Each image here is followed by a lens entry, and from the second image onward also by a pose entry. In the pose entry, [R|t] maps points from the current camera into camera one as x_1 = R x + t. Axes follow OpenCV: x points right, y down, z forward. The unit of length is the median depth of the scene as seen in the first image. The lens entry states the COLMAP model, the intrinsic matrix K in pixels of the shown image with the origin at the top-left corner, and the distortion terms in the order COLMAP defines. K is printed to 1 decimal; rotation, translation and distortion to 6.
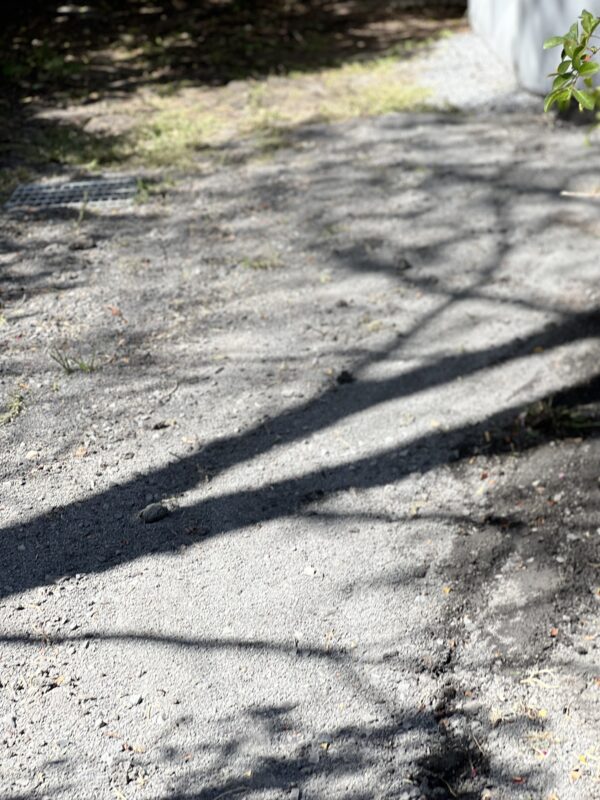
lens RADIAL K [[1768.5, 0, 300.0], [0, 1768.5, 400.0], [0, 0, 1]] dist [0.031299, 0.239362]
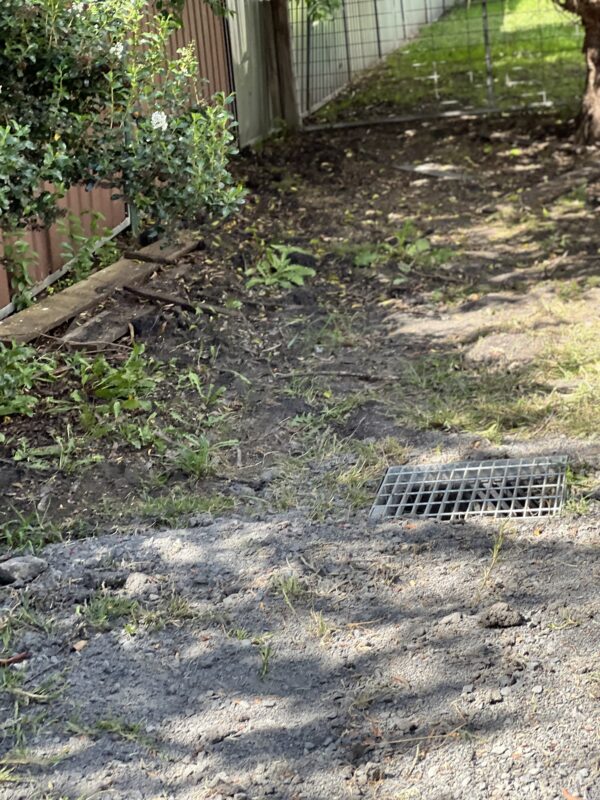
lens RADIAL K [[1768.5, 0, 300.0], [0, 1768.5, 400.0], [0, 0, 1]] dist [0.031299, 0.239362]
pose [[0.983130, -0.000070, -0.182908, -0.081110], [-0.011576, 0.997971, -0.062601, -0.127662], [0.182541, 0.063662, 0.981135, 0.385359]]
